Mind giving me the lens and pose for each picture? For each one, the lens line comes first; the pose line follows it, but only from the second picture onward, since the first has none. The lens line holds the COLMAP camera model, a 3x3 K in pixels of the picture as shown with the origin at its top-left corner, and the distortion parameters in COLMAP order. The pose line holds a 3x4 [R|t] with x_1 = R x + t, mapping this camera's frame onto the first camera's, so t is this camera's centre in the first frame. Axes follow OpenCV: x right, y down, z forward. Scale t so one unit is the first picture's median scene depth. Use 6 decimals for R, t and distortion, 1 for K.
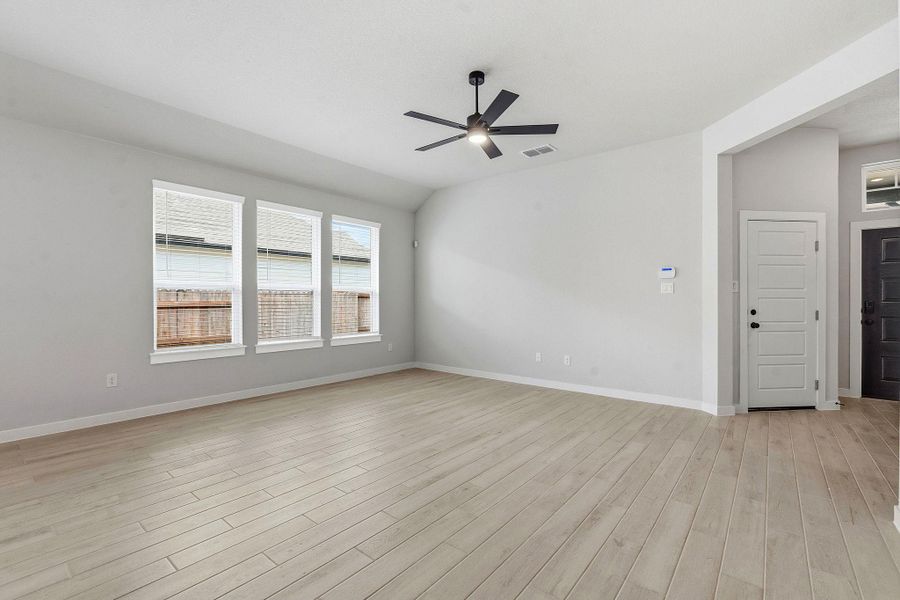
lens RADIAL K [[397.9, 0, 450.0], [0, 397.9, 300.0], [0, 0, 1]] dist [-0.002631, 0.000411]
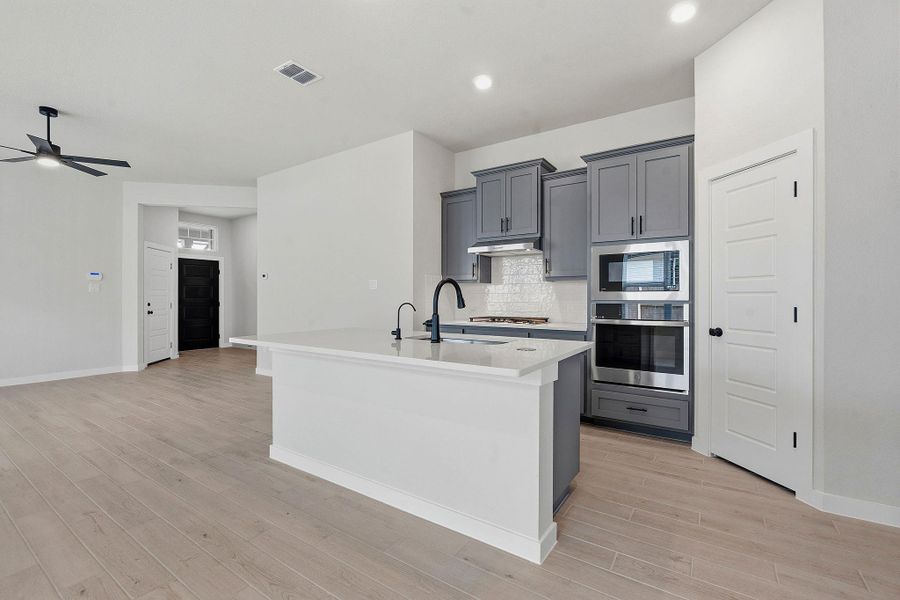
lens RADIAL K [[397.9, 0, 450.0], [0, 397.9, 300.0], [0, 0, 1]] dist [-0.002631, 0.000411]
pose [[-0.092091, -0.005803, 0.995734, -0.968073], [0.000536, 0.999983, 0.005877, 0.003827], [-0.995750, 0.001075, -0.092087, -0.072388]]
